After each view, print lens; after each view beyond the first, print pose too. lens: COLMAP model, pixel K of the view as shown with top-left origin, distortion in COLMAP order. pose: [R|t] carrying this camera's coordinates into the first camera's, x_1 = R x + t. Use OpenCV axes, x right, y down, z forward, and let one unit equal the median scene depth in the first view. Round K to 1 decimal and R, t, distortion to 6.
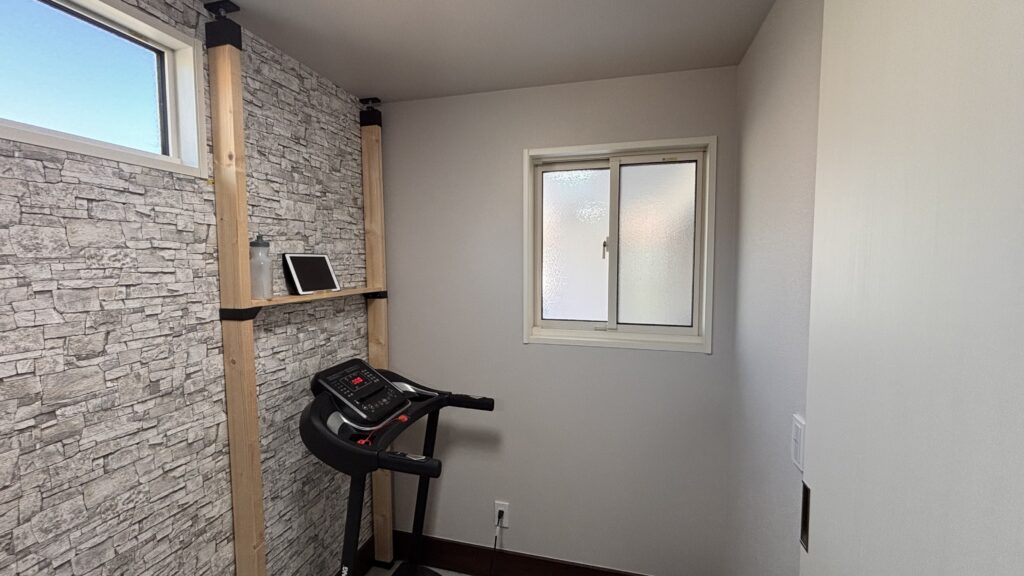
lens RADIAL K [[413.9, 0, 499.7], [0, 413.9, 288.1], [0, 0, 1]] dist [-0.002469, 0.000682]
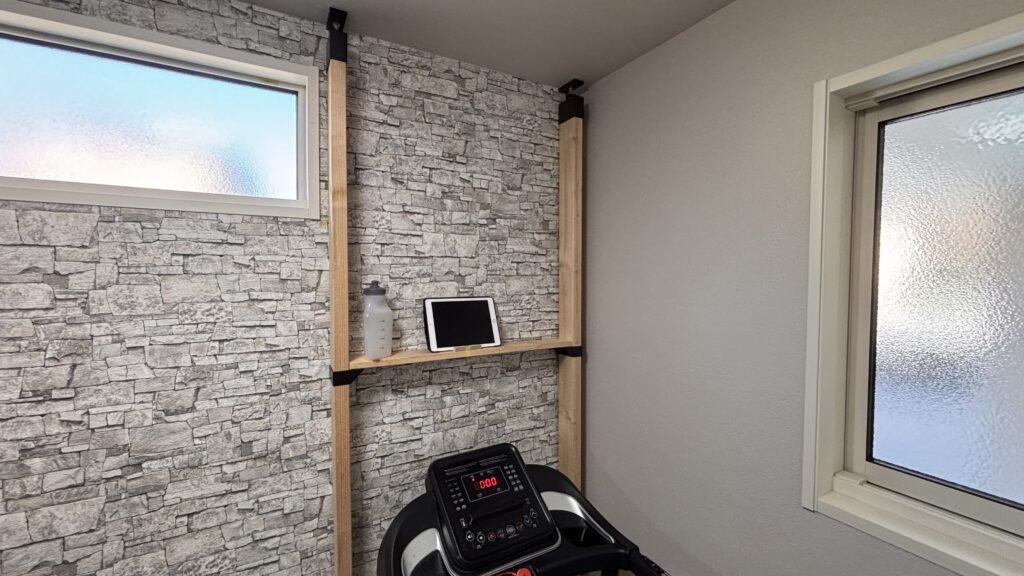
lens RADIAL K [[413.9, 0, 501.7], [0, 413.9, 289.6], [0, 0, 1]] dist [-0.002469, 0.000682]
pose [[0.715555, 0.031307, -0.697855, 0.203001], [-0.052265, 0.998595, -0.008793, -0.131027], [0.696598, 0.042765, 0.716186, 0.665000]]
